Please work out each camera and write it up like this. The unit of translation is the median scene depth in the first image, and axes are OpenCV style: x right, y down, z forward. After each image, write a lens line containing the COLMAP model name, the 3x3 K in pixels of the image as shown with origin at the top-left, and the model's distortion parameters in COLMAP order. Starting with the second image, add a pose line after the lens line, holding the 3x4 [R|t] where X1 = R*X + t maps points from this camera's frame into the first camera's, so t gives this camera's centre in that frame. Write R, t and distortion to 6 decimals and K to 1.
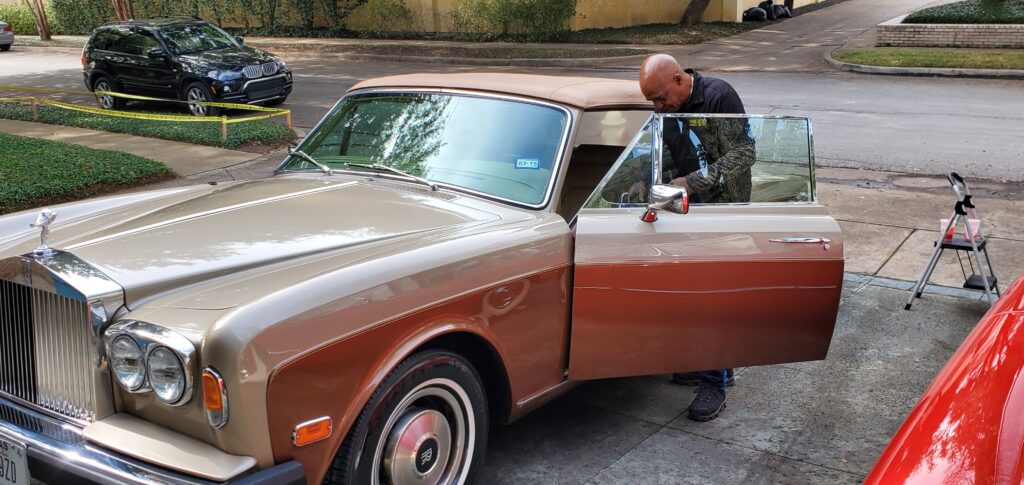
lens RADIAL K [[891.1, 0, 512.0], [0, 891.1, 242.5], [0, 0, 1]] dist [0.051236, -0.100158]
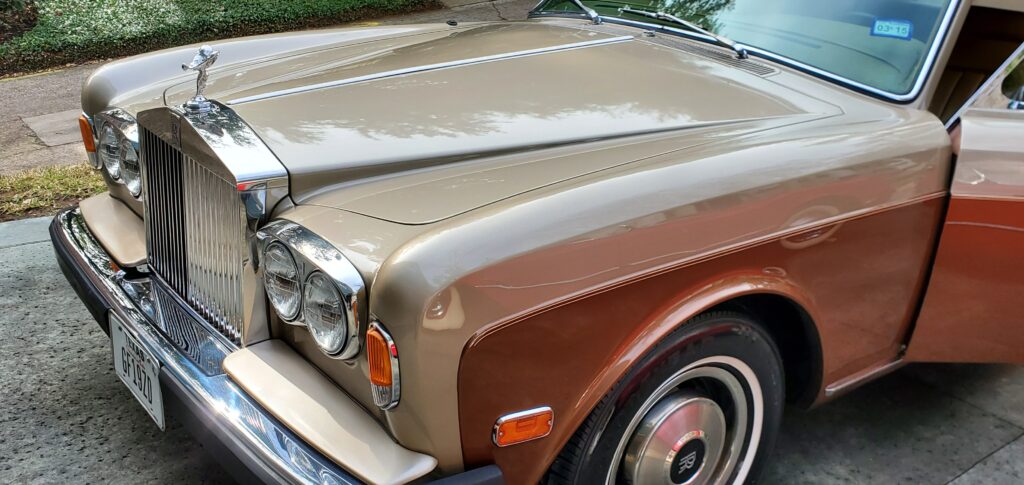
lens RADIAL K [[891.1, 0, 512.0], [0, 891.1, 242.5], [0, 0, 1]] dist [0.051236, -0.100158]
pose [[0.953411, 0.144459, -0.264839, -0.053488], [-0.097757, 0.978466, 0.181791, -0.028023], [0.285397, -0.147432, 0.947002, 0.274975]]
